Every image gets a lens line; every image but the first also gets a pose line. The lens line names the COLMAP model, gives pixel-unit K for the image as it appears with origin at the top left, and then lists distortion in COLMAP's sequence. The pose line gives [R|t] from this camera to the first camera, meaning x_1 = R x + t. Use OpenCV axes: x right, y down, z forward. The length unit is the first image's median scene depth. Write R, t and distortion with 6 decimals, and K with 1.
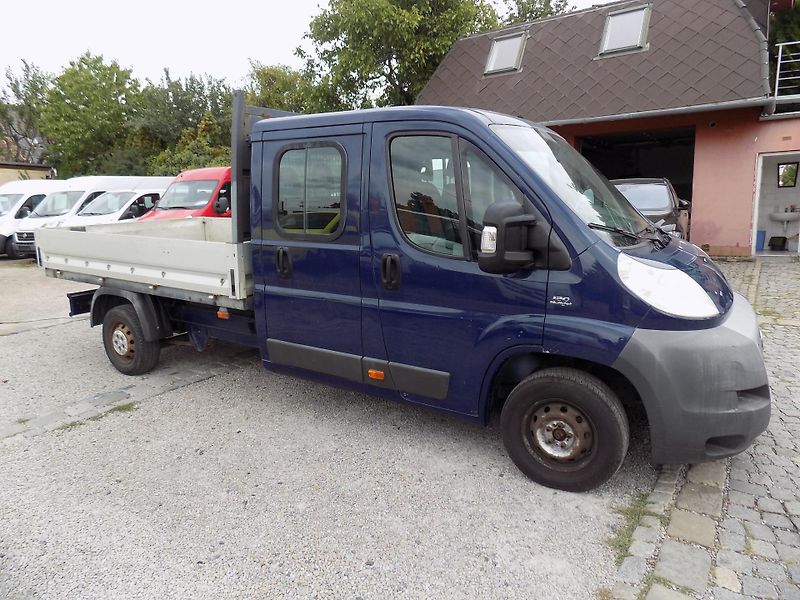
lens RADIAL K [[536.2, 0, 405.7], [0, 536.2, 284.7], [0, 0, 1]] dist [-0.060671, 0.061188]
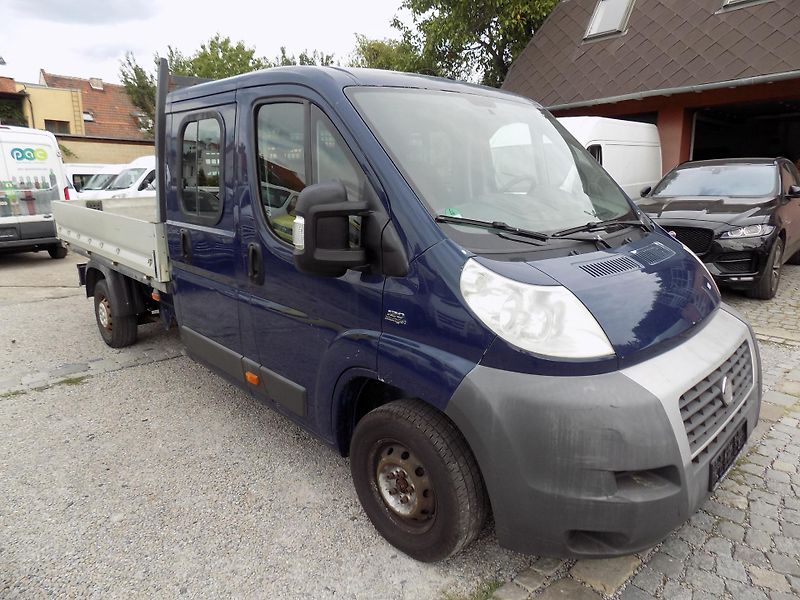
lens RADIAL K [[536.2, 0, 403.6], [0, 536.2, 290.5], [0, 0, 1]] dist [-0.060671, 0.061188]
pose [[0.968274, 0.066811, -0.240792, 0.339478], [-0.054584, 0.996875, 0.057101, -0.036083], [0.243855, -0.042146, 0.968896, 0.186598]]
